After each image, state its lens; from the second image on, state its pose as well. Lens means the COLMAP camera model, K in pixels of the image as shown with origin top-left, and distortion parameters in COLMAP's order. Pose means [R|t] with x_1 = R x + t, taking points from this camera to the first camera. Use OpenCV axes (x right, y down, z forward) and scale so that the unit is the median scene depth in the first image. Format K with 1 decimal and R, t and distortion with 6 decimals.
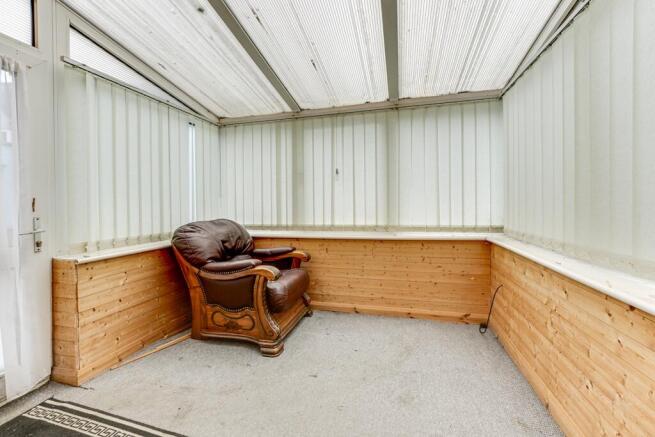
lens RADIAL K [[276.6, 0, 328.3], [0, 276.6, 209.8], [0, 0, 1]] dist [-0.002705, -0.000287]
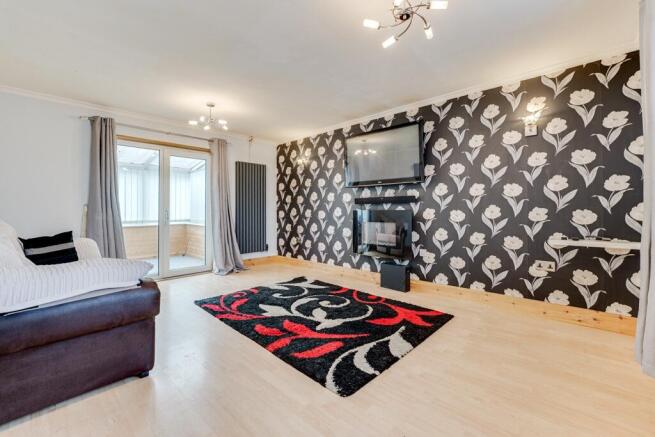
lens RADIAL K [[282.4, 0, 323.1], [0, 282.4, 207.3], [0, 0, 1]] dist [0.000040, 0.000132]
pose [[0.491428, 0.019069, 0.870710, -1.166304], [0.004412, 0.999693, -0.024384, 0.013482], [-0.870907, 0.015824, 0.491193, -1.546505]]
